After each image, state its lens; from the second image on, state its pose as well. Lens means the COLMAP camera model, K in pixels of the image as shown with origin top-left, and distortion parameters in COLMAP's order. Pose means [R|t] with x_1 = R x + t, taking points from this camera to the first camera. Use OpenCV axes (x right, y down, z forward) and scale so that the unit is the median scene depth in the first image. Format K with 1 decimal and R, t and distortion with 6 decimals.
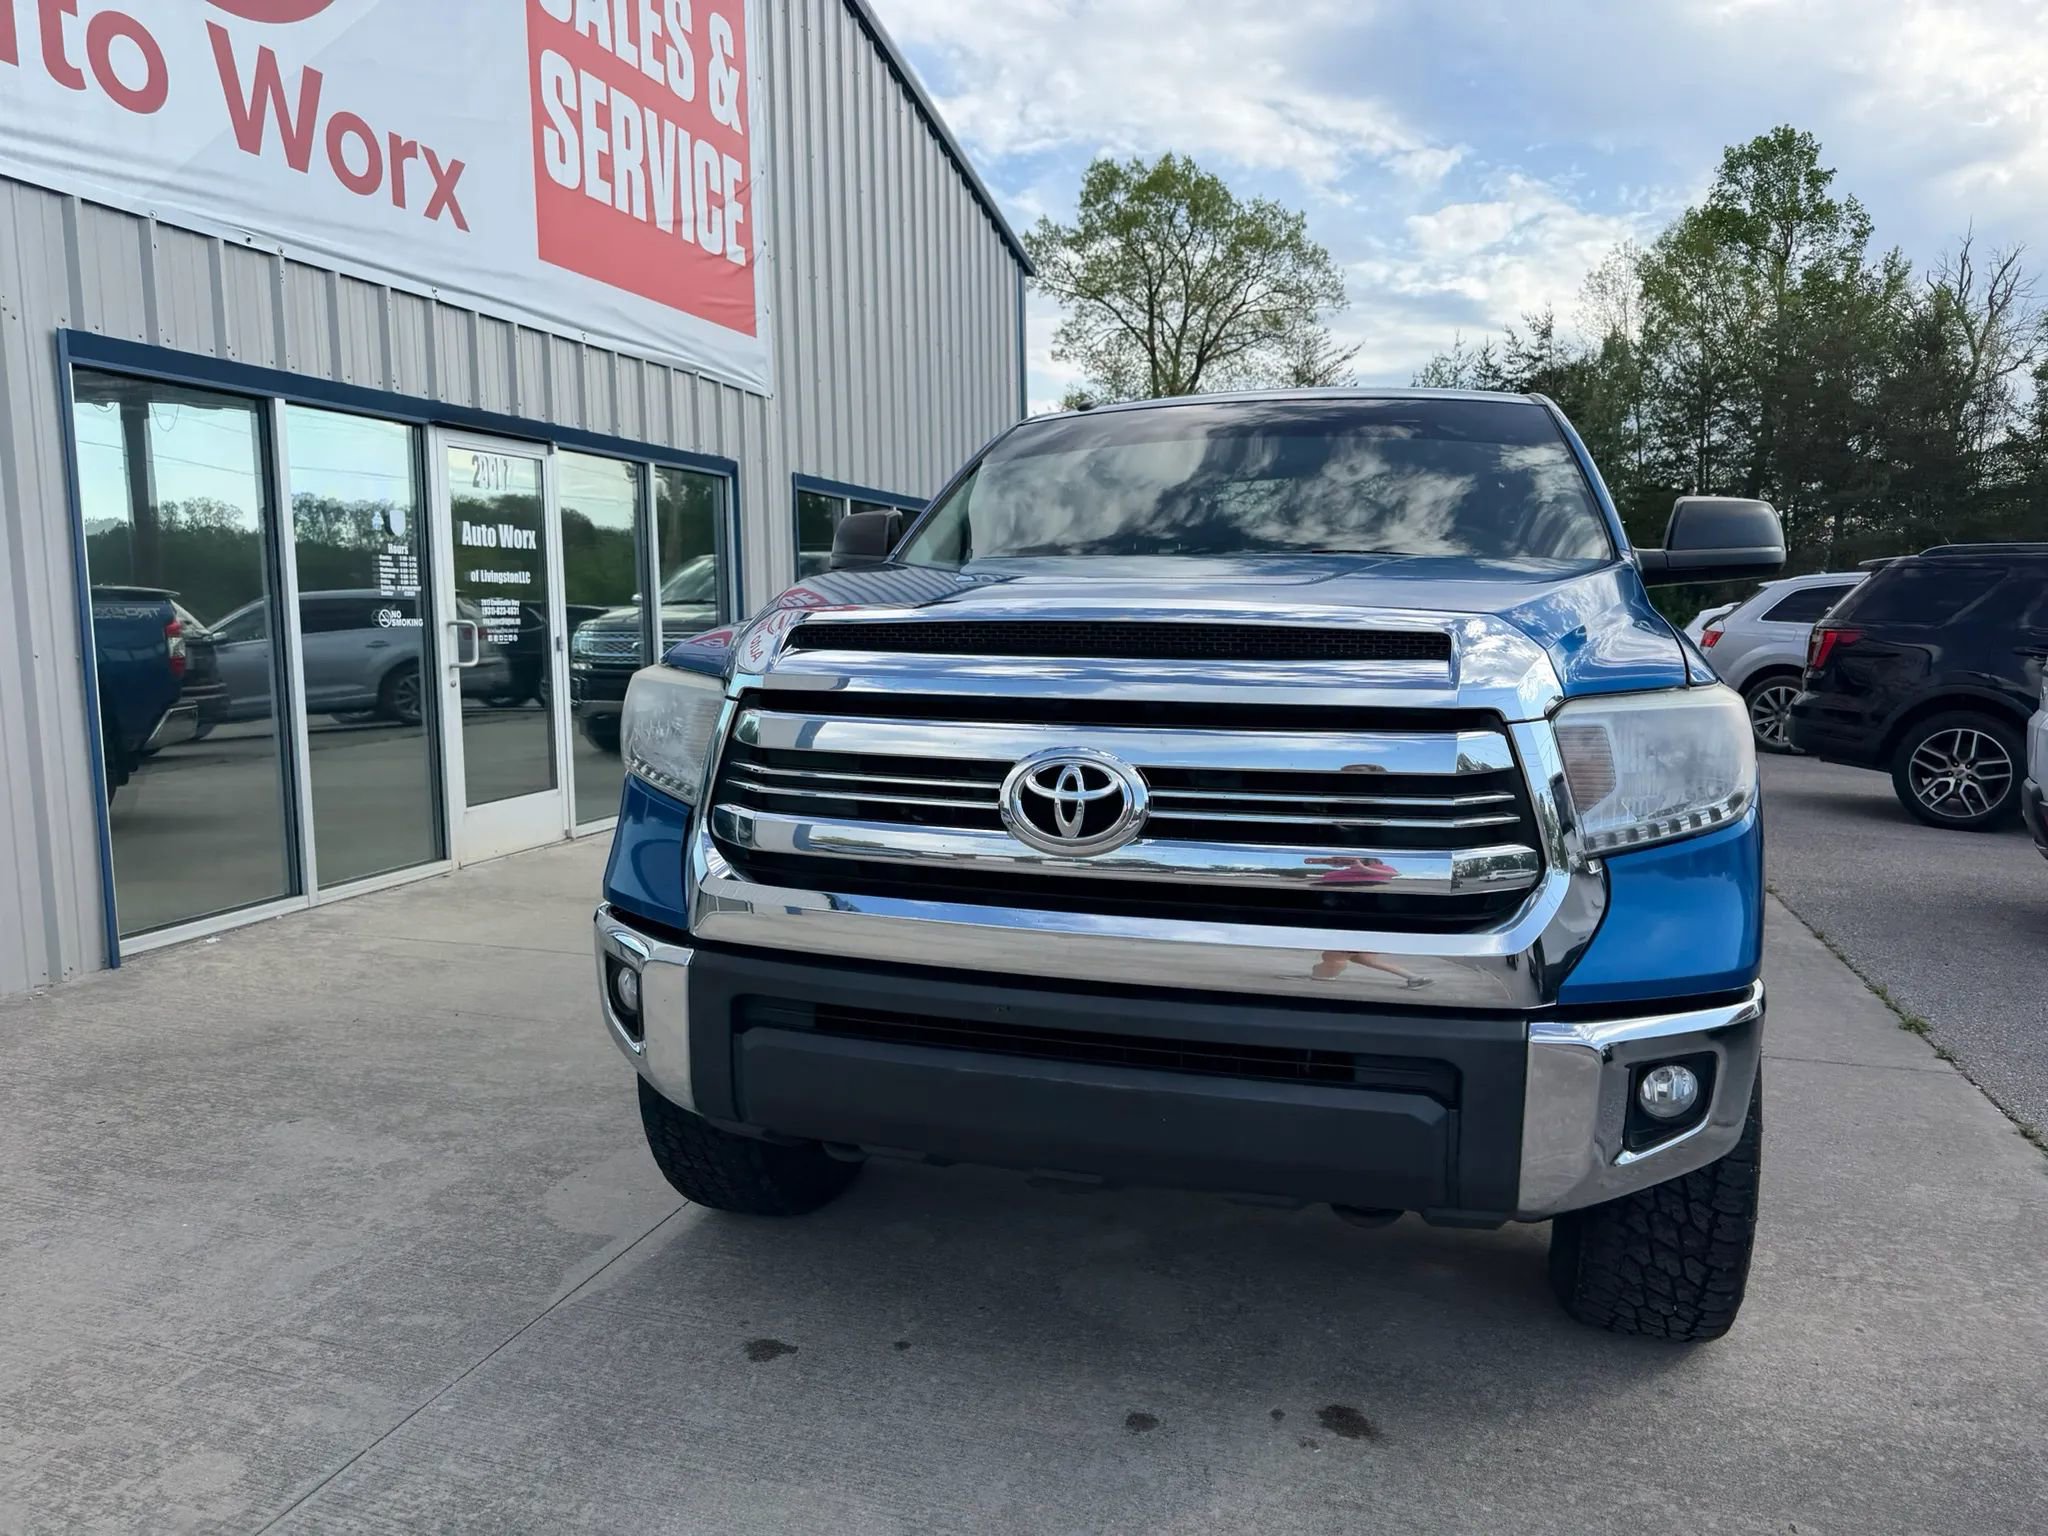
lens RADIAL K [[1450.8, 0, 1037.8], [0, 1450.8, 761.5], [0, 0, 1]] dist [0.018735, -0.024590]
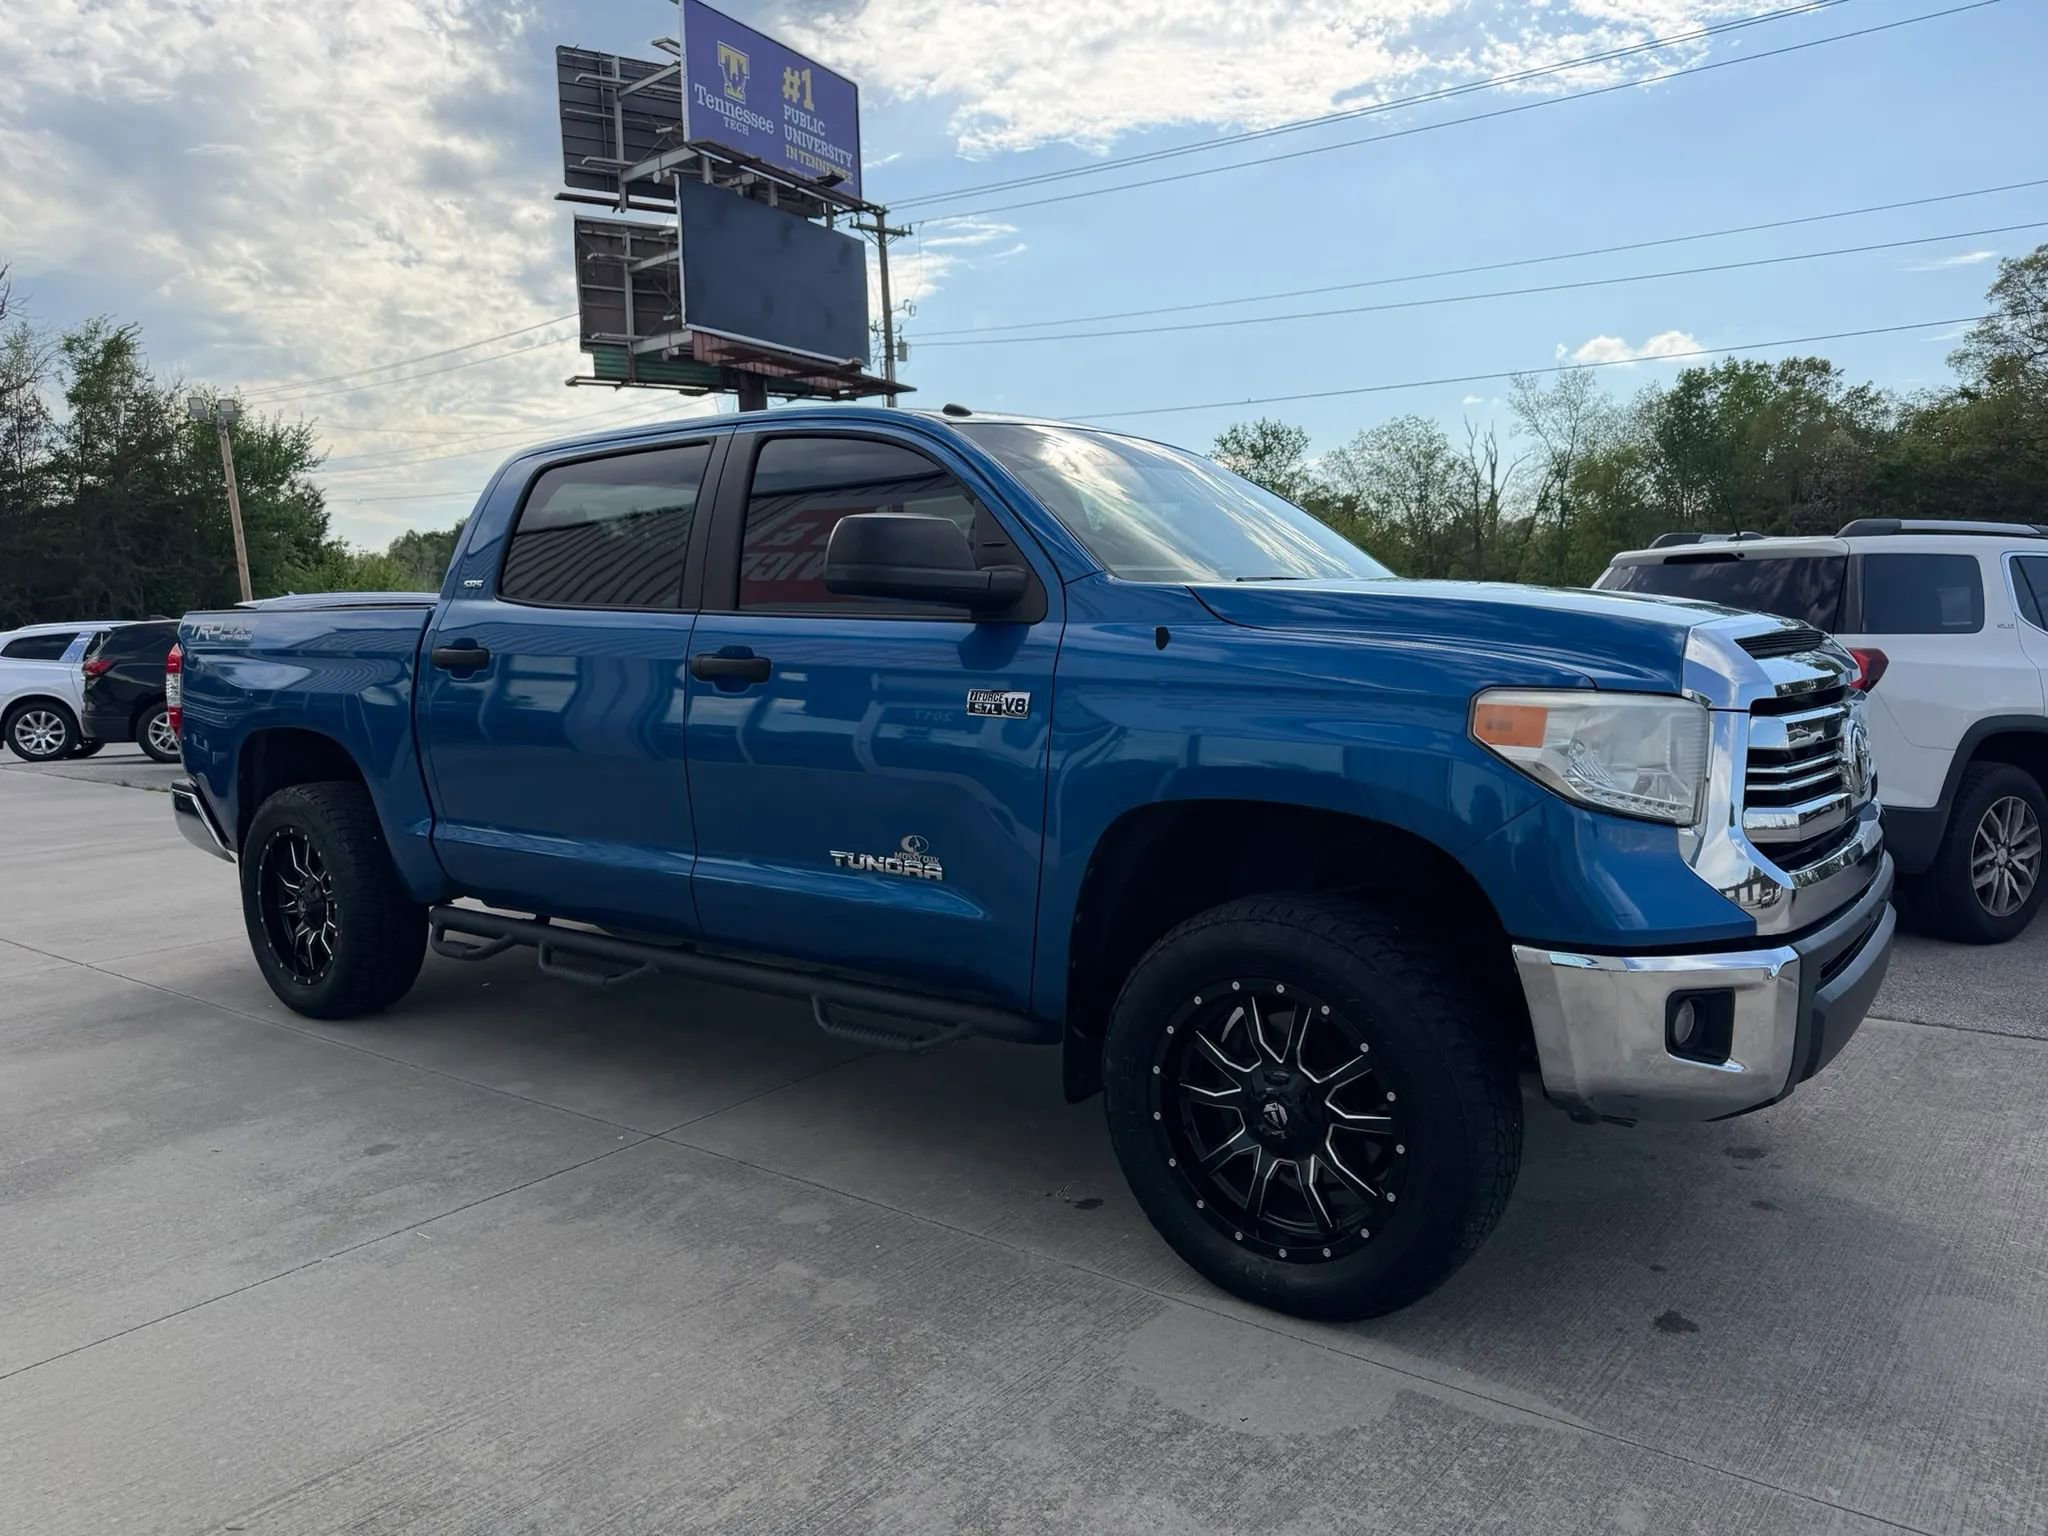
lens RADIAL K [[1450.8, 0, 1017.0], [0, 1450.8, 770.7], [0, 0, 1]] dist [0.018735, -0.024590]
pose [[0.340969, -0.109447, 0.933682, -0.570008], [0.116220, 0.990488, 0.073663, -0.057305], [-0.932863, 0.083396, 0.350445, 0.456571]]
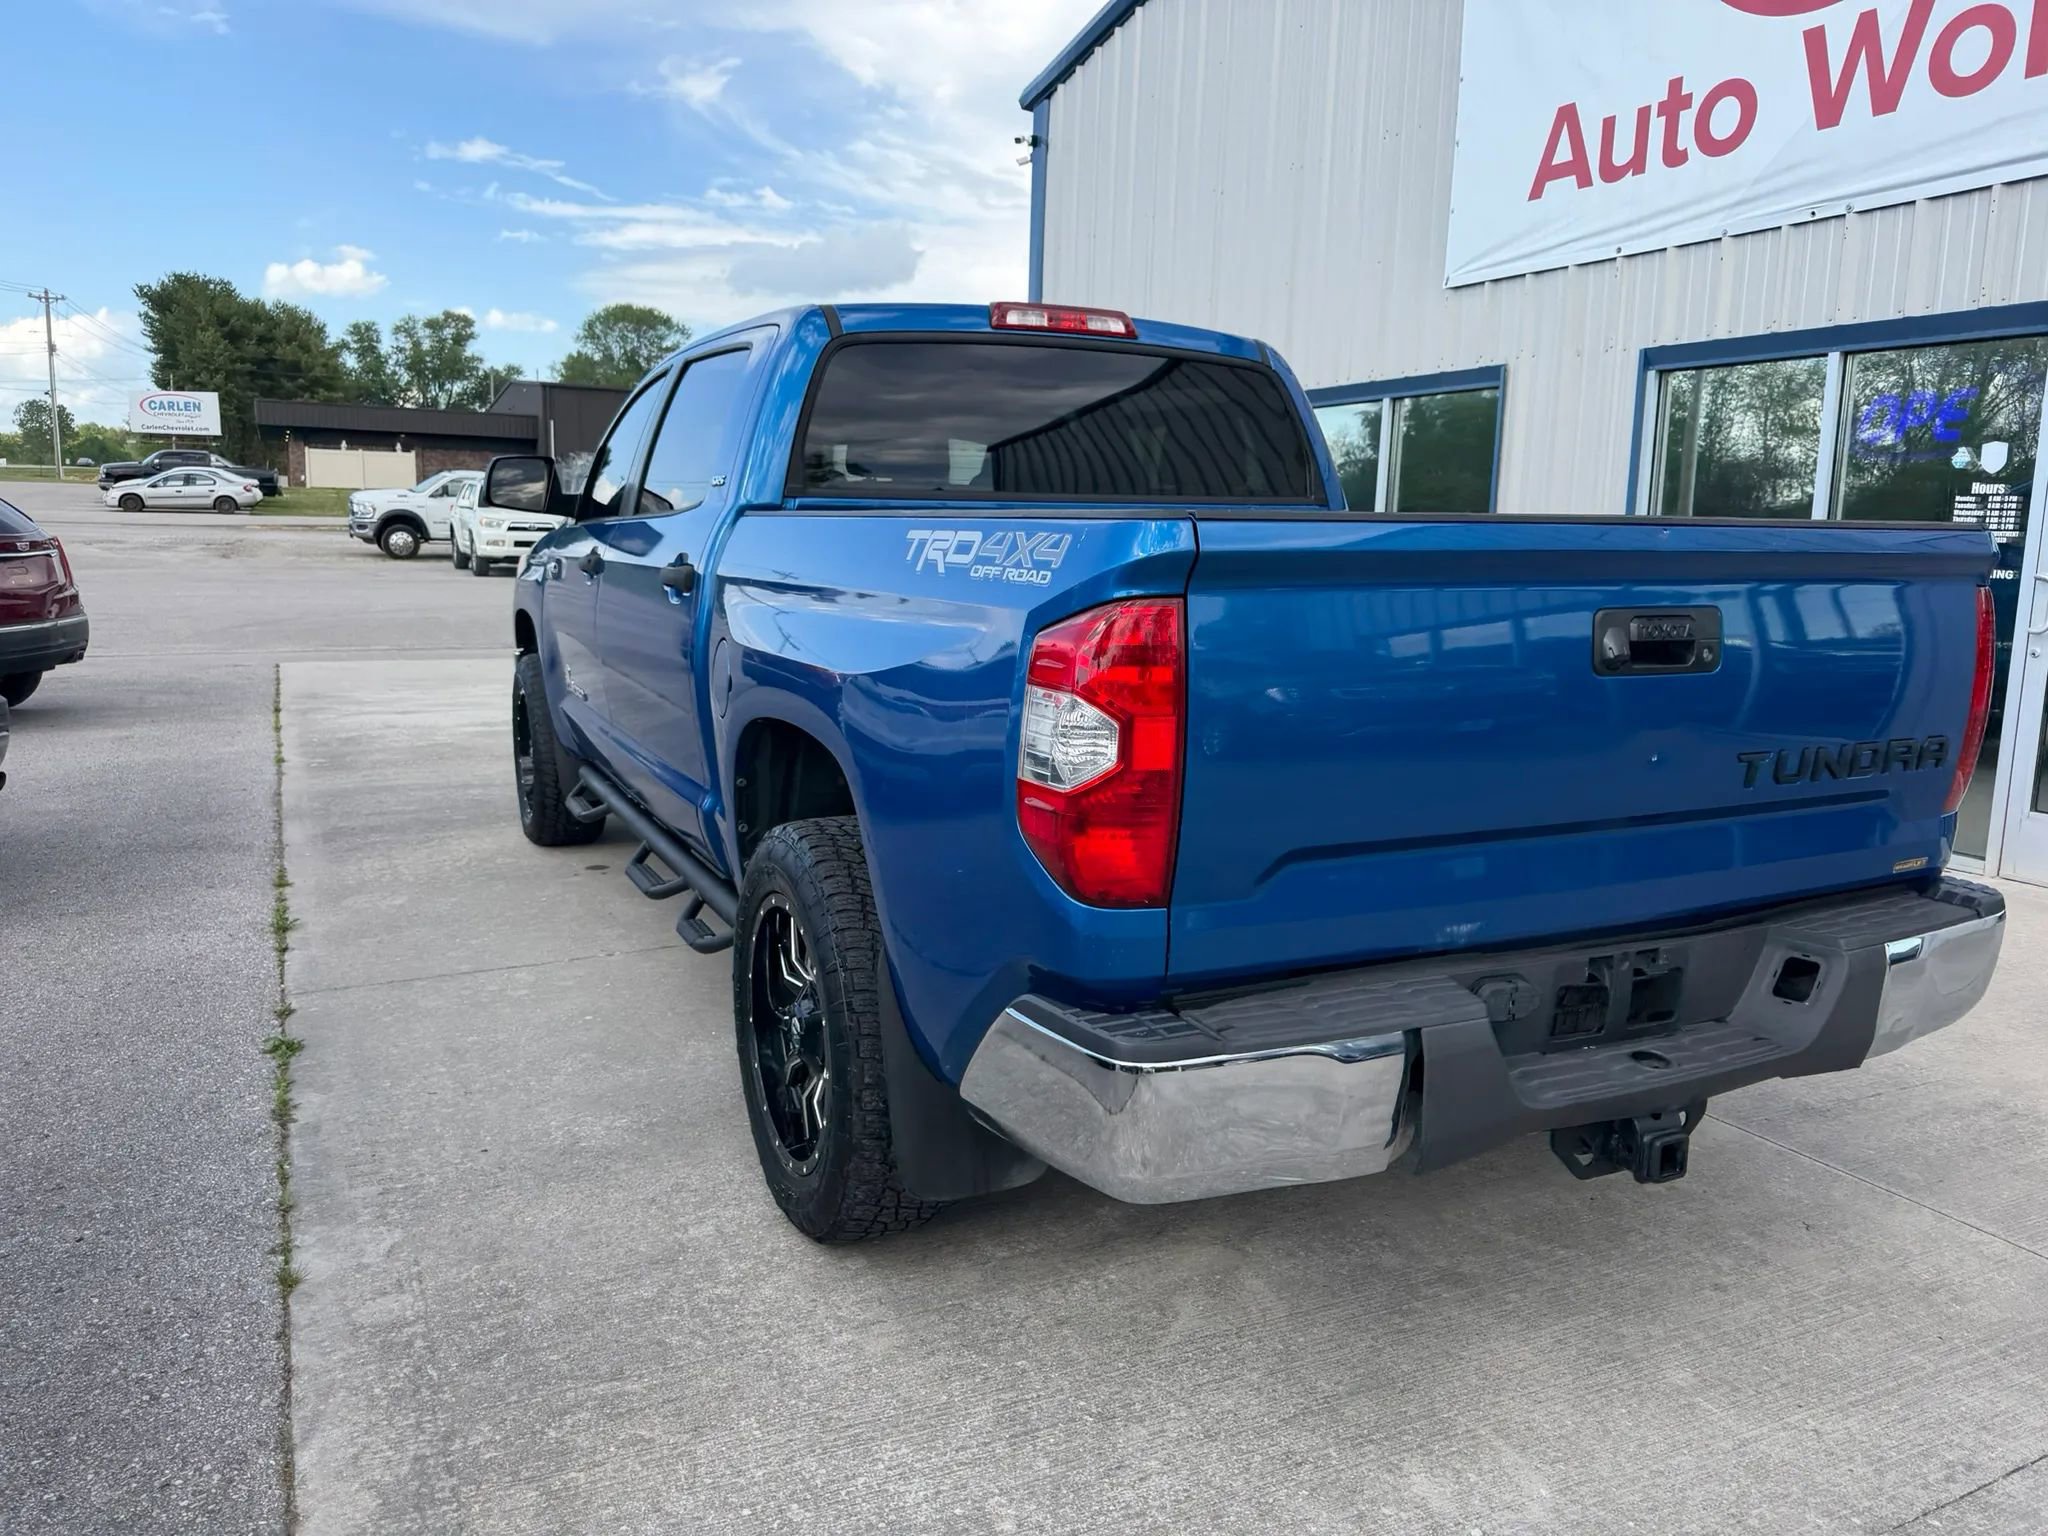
lens RADIAL K [[1450.8, 0, 1031.3], [0, 1450.8, 751.5], [0, 0, 1]] dist [0.018735, -0.024590]
pose [[-0.728095, 0.094453, -0.678938, 0.650694], [-0.090548, 0.968529, 0.231845, -0.161432], [0.679469, 0.230282, -0.696629, 1.414327]]
